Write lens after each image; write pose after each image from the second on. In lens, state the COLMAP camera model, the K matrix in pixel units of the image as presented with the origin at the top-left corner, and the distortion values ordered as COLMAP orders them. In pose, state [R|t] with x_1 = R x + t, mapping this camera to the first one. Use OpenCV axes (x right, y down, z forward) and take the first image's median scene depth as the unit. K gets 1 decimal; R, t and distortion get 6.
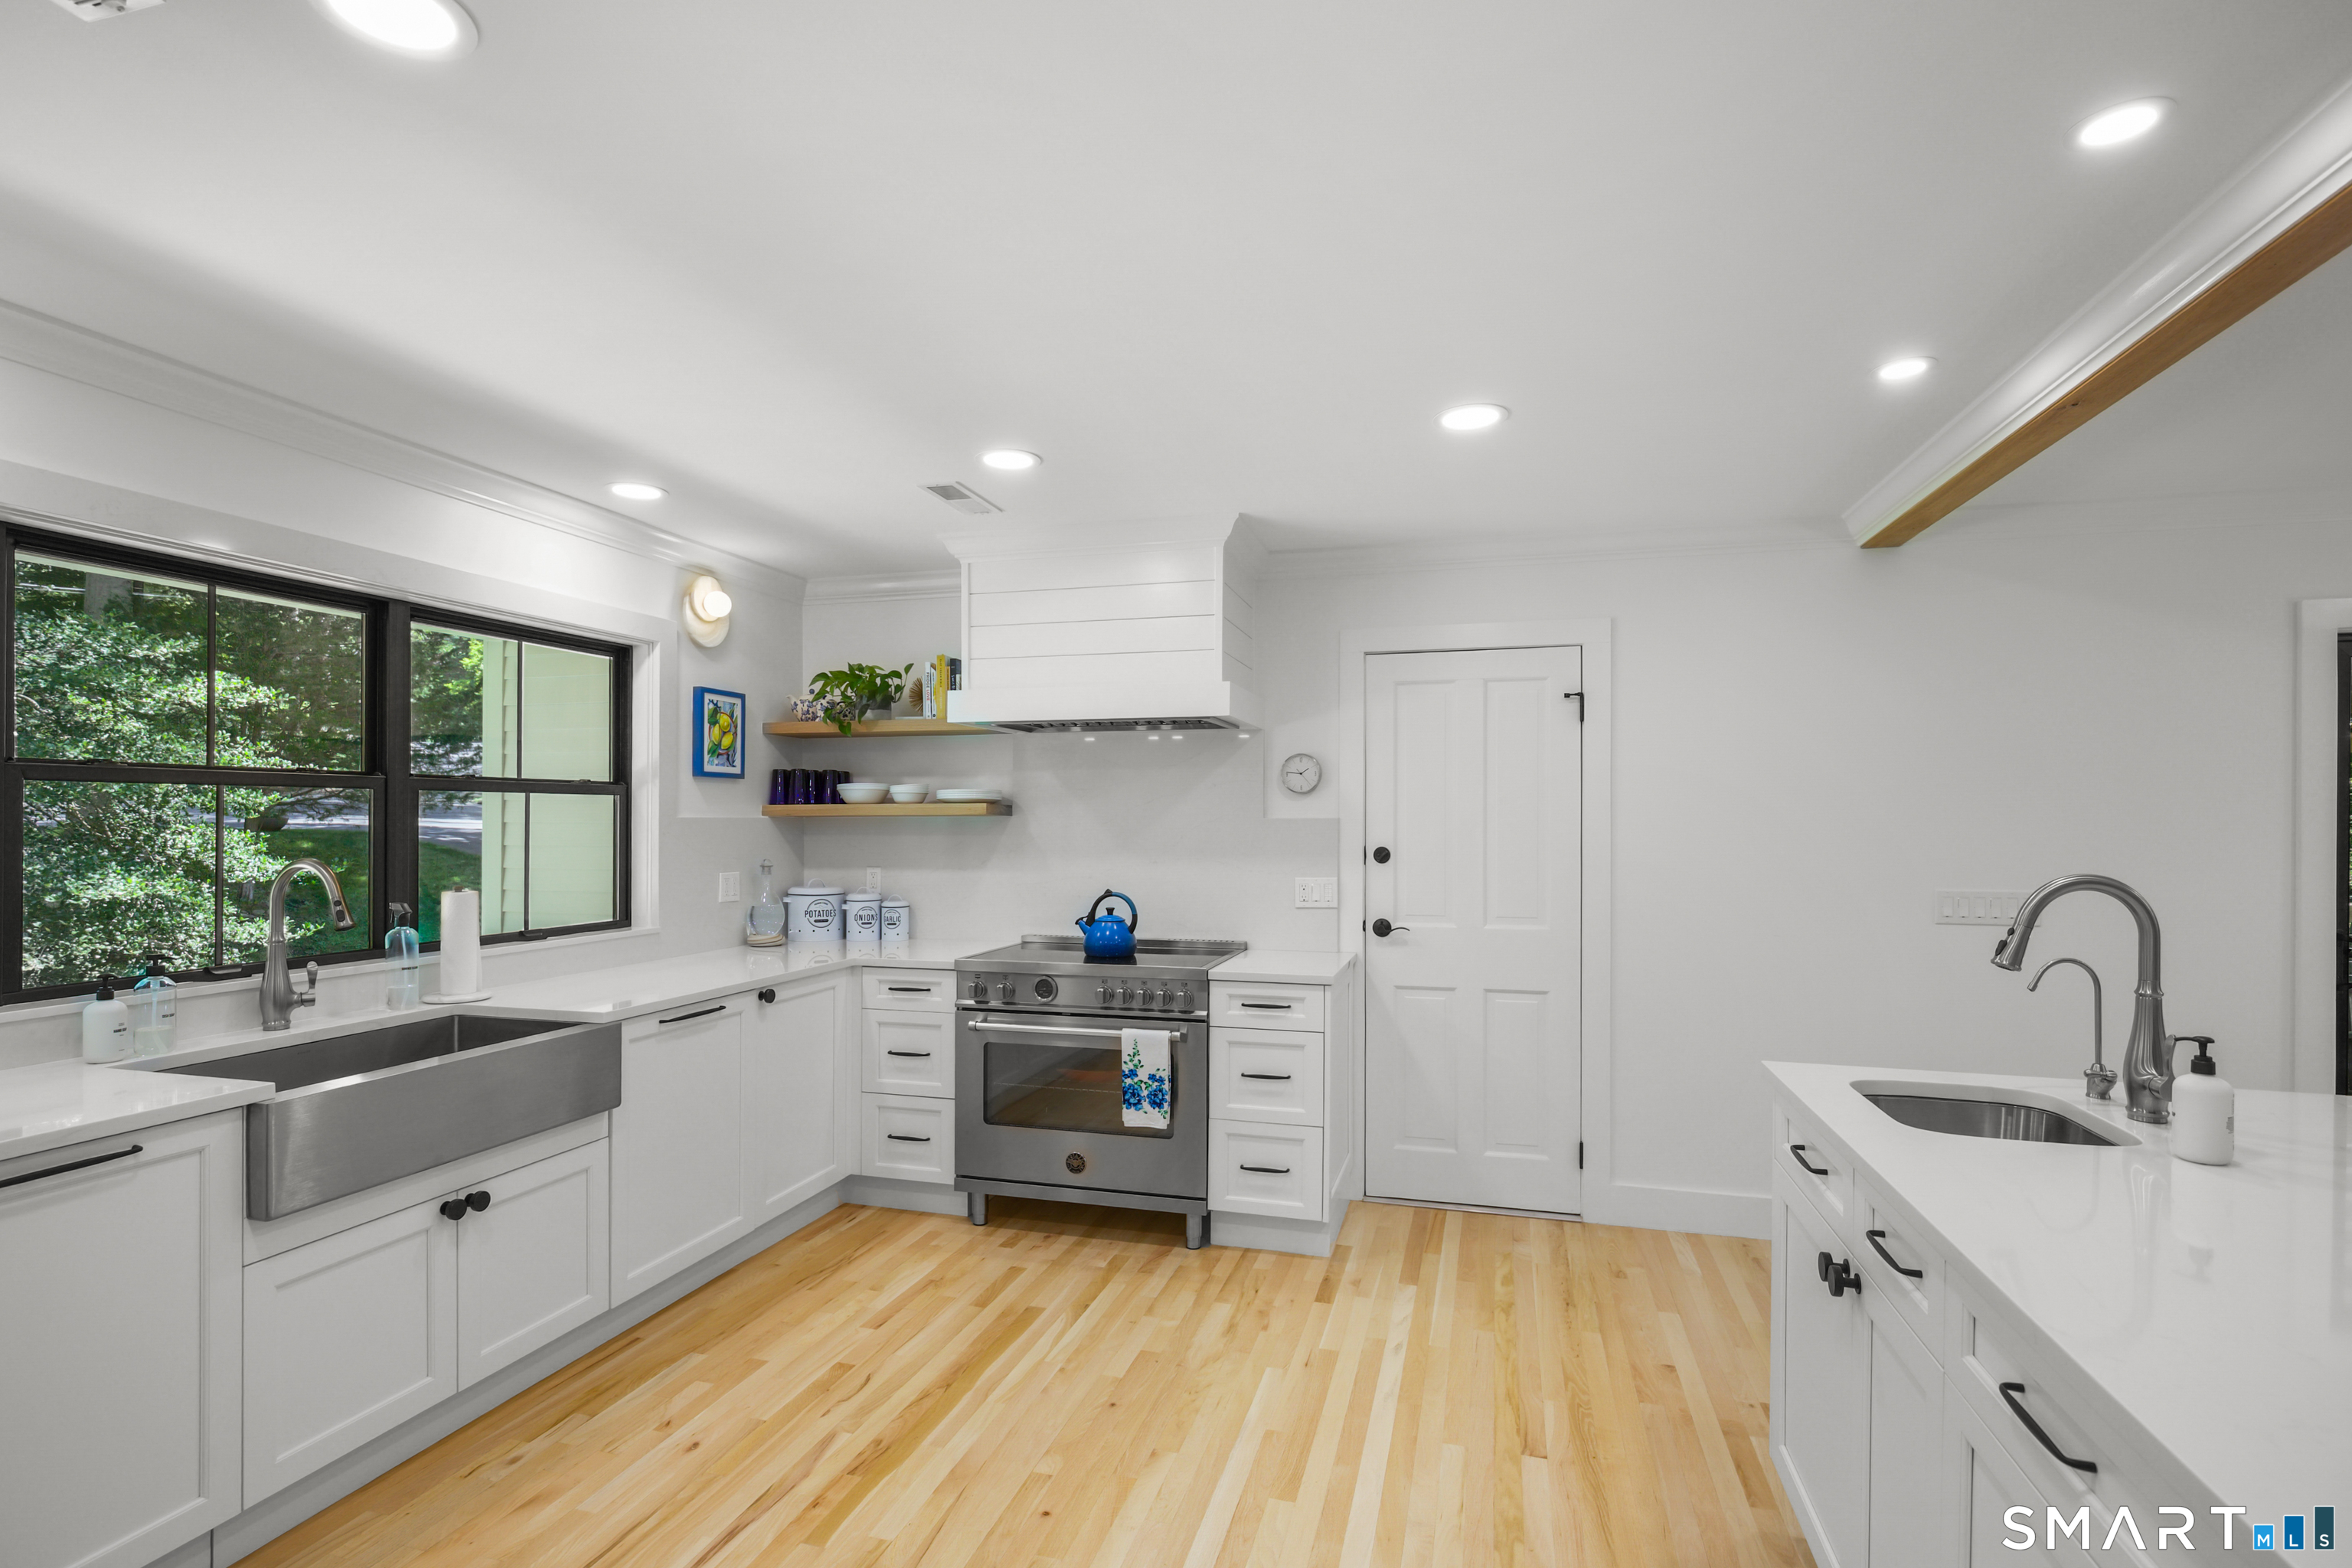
lens RADIAL K [[1121.6, 0, 1171.9], [0, 1121.6, 819.3], [0, 0, 1]] dist [-0.000254, 0.000027]
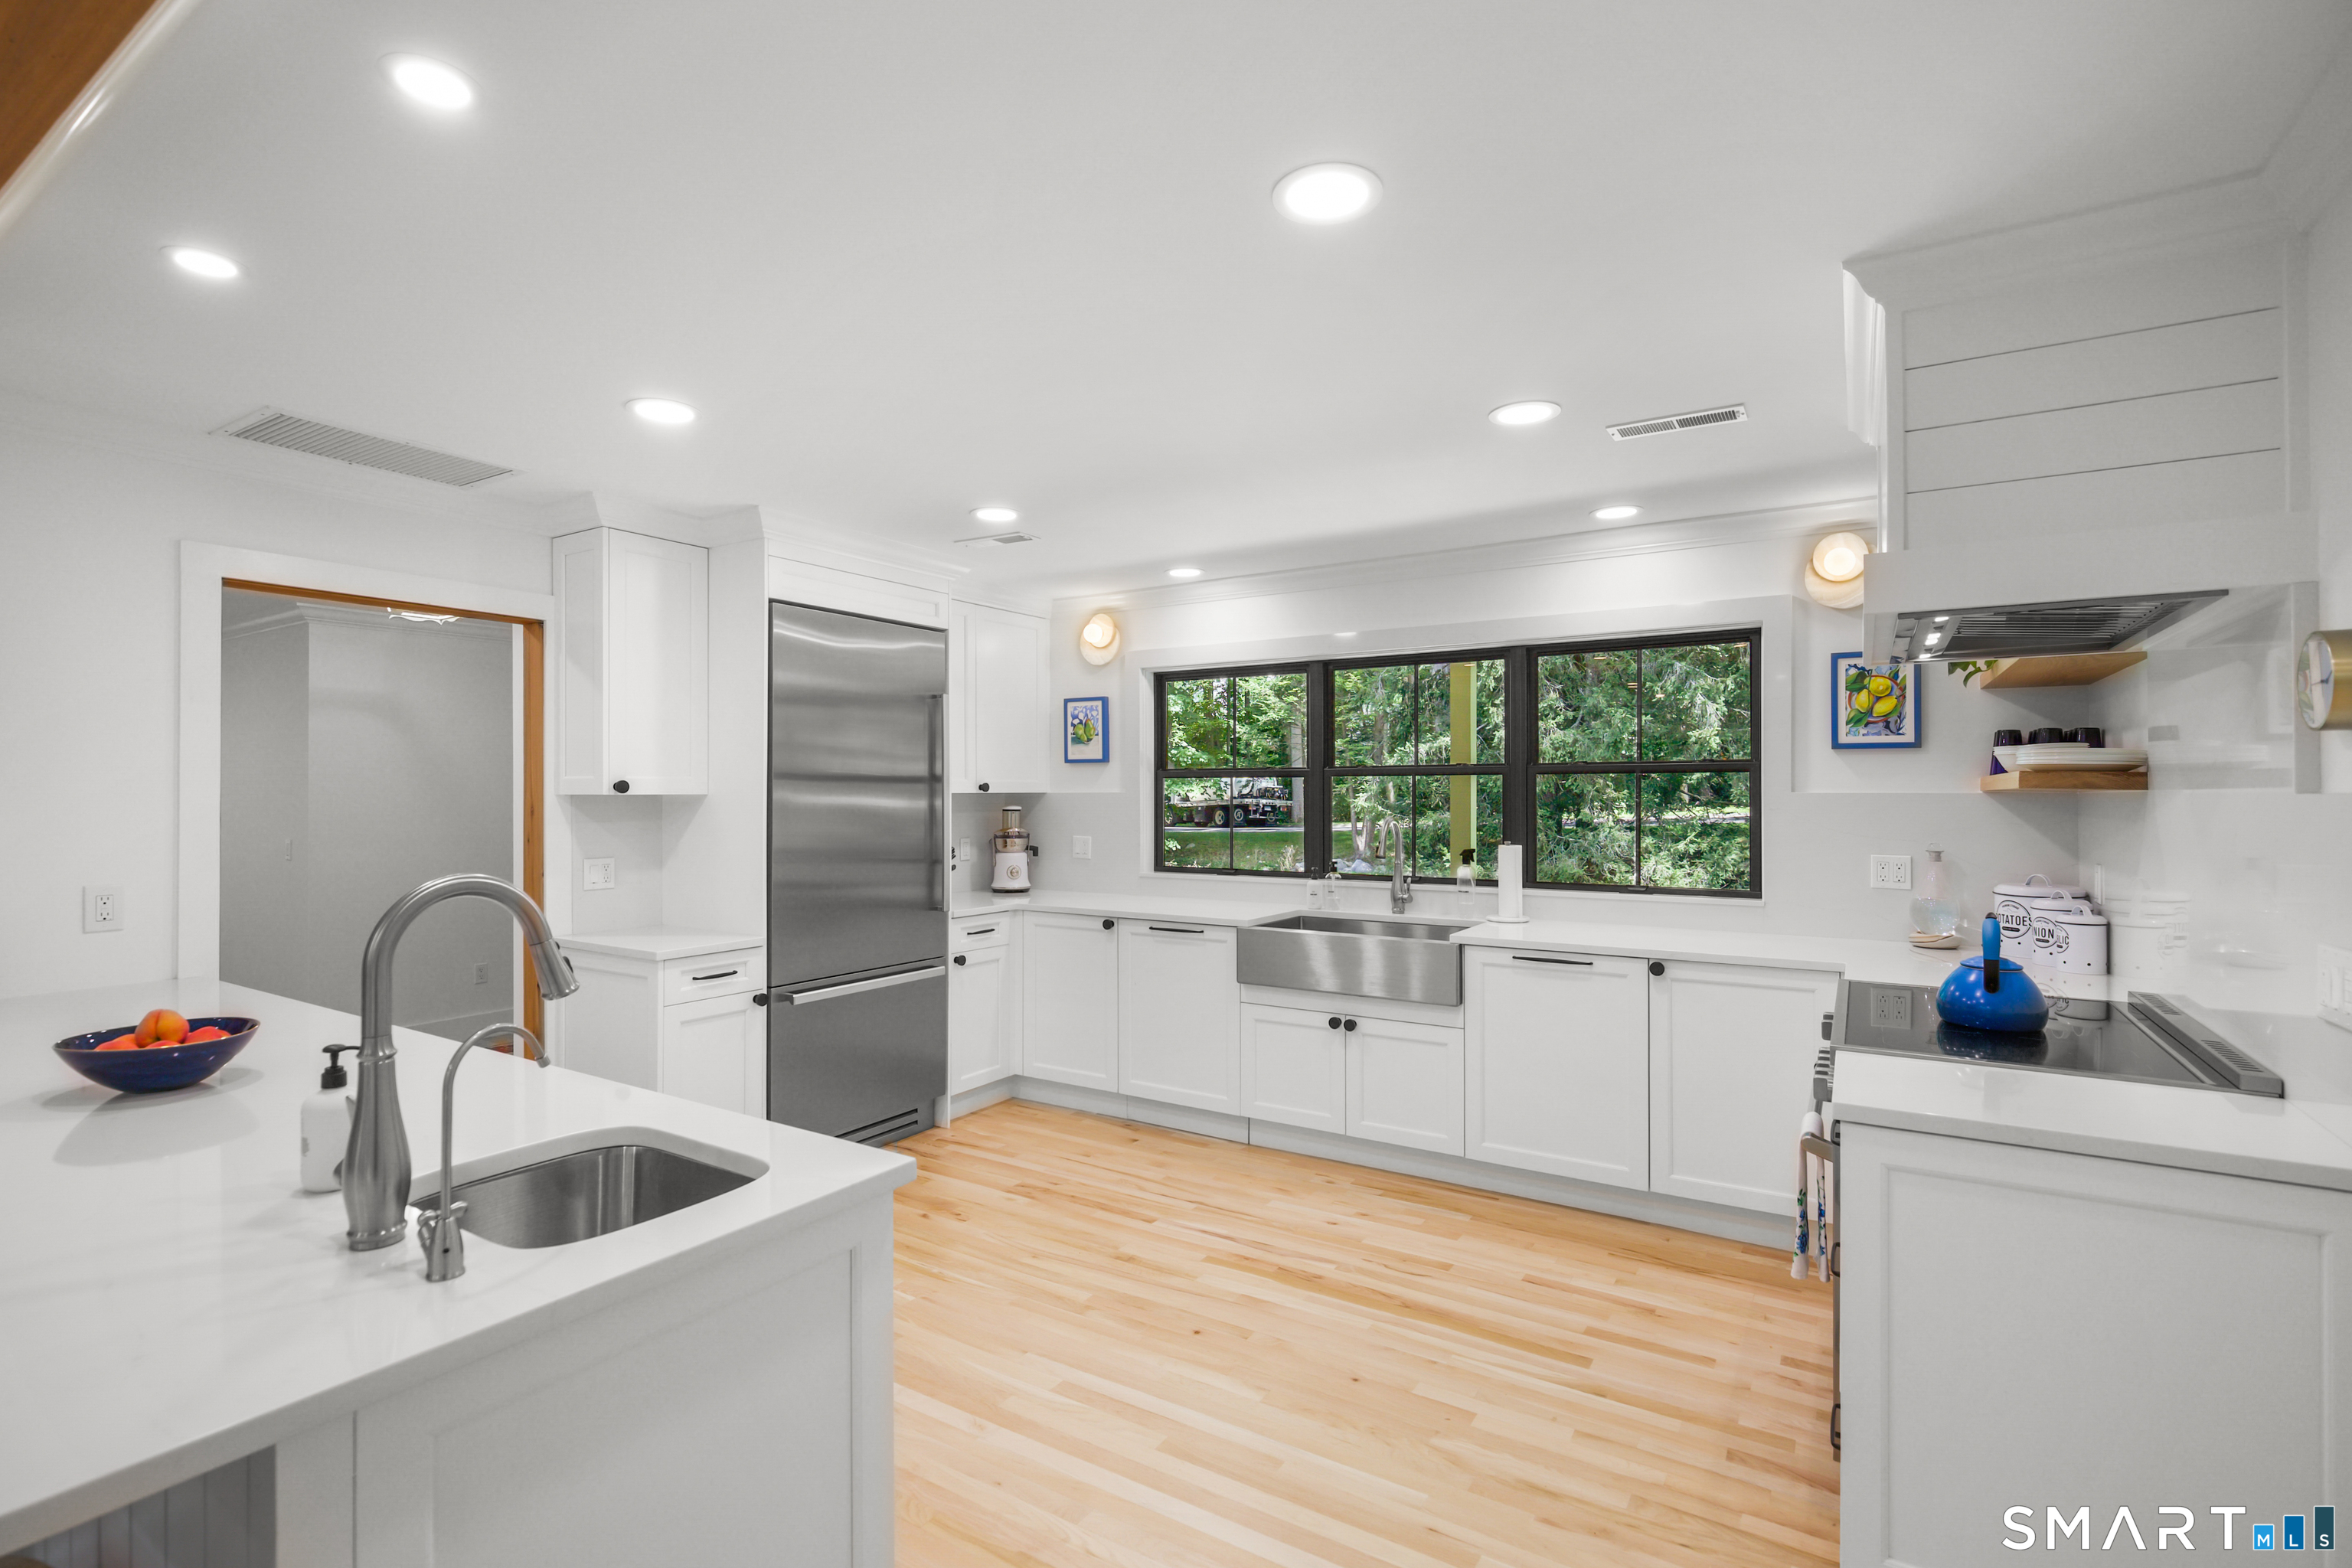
lens RADIAL K [[1083.9, 0, 1176.0], [0, 1083.9, 784.0], [0, 0, 1]] dist [-0.000464, -0.000310]
pose [[-0.280742, -0.008201, -0.959748, 0.785663], [0.001628, 0.999958, -0.009021, -0.002566], [0.959782, -0.004095, -0.280717, 0.948963]]
